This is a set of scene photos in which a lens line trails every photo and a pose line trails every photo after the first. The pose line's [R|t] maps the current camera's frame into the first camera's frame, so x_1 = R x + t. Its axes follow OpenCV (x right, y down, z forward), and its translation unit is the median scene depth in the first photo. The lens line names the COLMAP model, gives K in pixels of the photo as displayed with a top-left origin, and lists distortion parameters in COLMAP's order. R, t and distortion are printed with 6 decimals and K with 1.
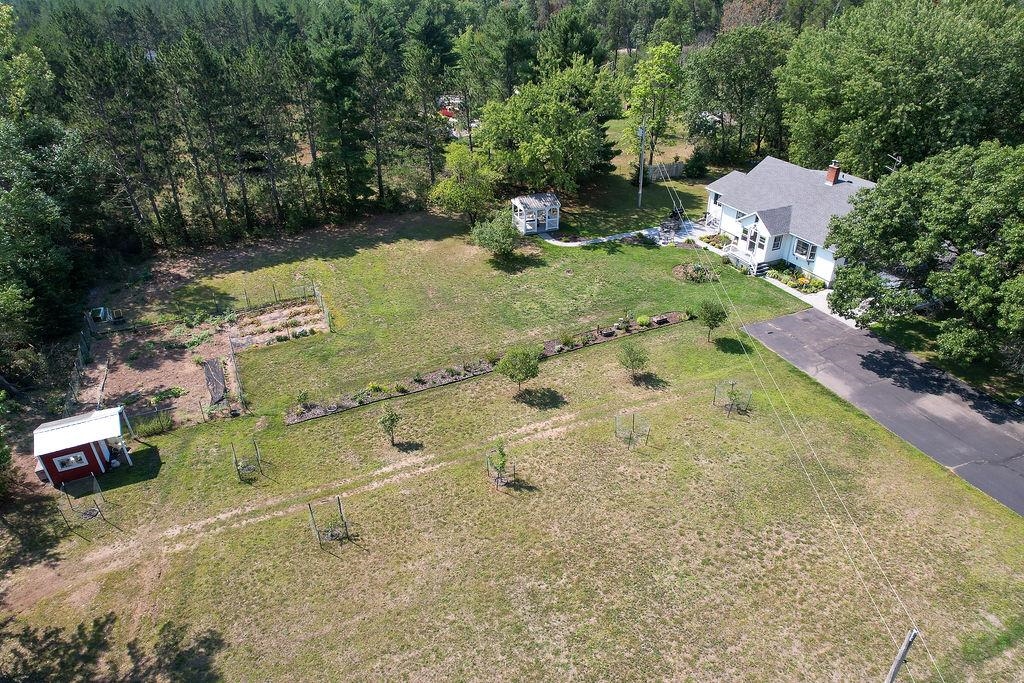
lens RADIAL K [[652.4, 0, 515.9], [0, 652.4, 345.9], [0, 0, 1]] dist [-0.084626, 0.076807]
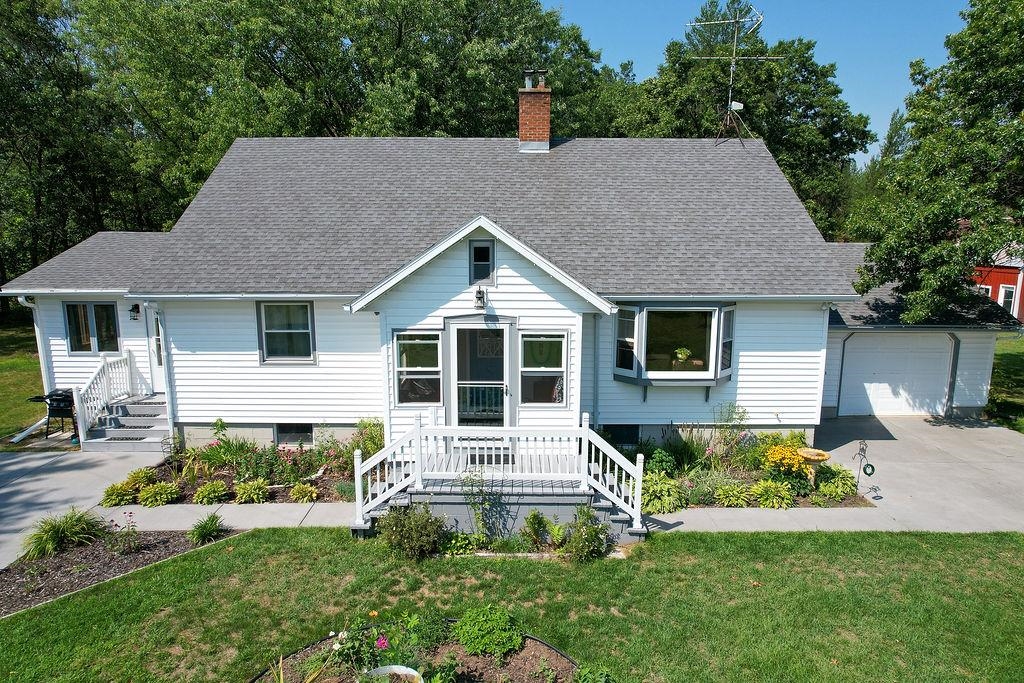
lens RADIAL K [[652.4, 0, 515.9], [0, 652.4, 345.9], [0, 0, 1]] dist [-0.084626, 0.076807]
pose [[0.435143, -0.153992, 0.887095, 0.205850], [0.461289, 0.884261, -0.072774, -0.156556], [-0.773216, 0.440874, 0.455815, 0.916531]]
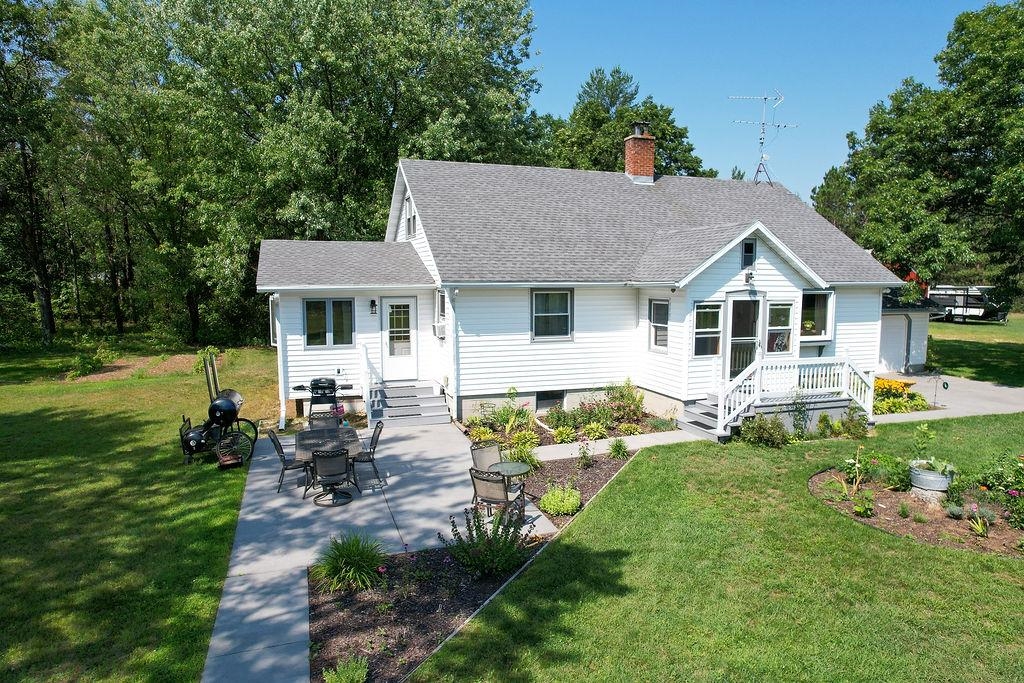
lens RADIAL K [[652.4, 0, 515.9], [0, 652.4, 345.9], [0, 0, 1]] dist [-0.084626, 0.076807]
pose [[0.125850, -0.106201, 0.986348, 0.087101], [0.510669, 0.859341, 0.027369, -0.221035], [-0.850517, 0.500253, 0.162381, 1.059394]]
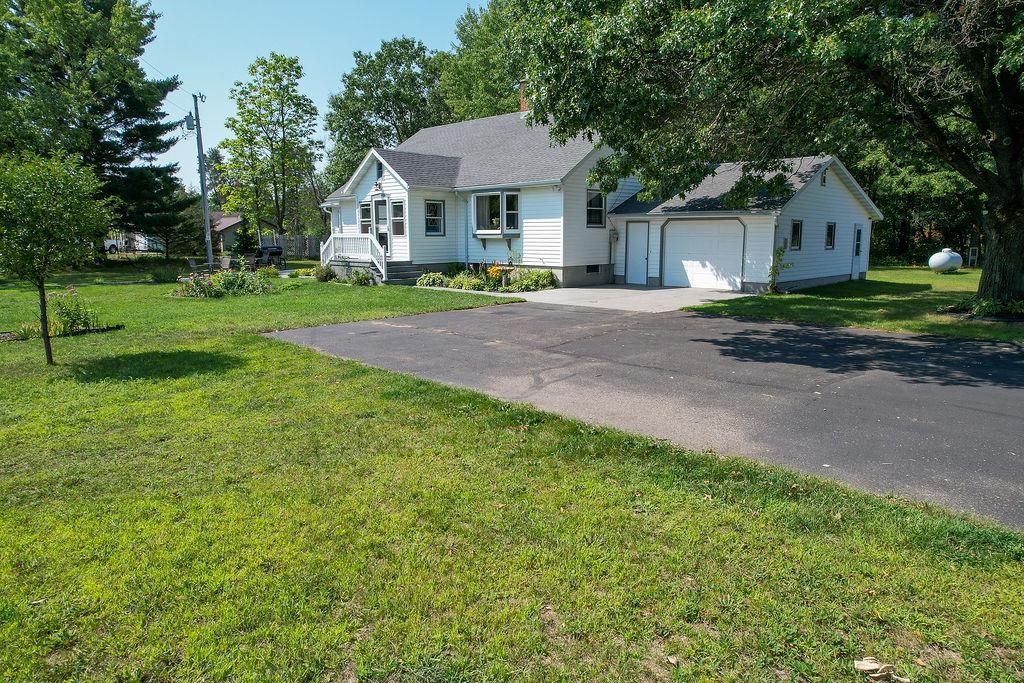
lens RADIAL K [[652.4, 0, 515.9], [0, 652.4, 345.9], [0, 0, 1]] dist [-0.084626, 0.076807]
pose [[0.939608, -0.061520, 0.336679, 0.307266], [0.179465, 0.926187, -0.331617, 0.069735], [-0.291426, 0.372012, 0.881293, 0.639481]]
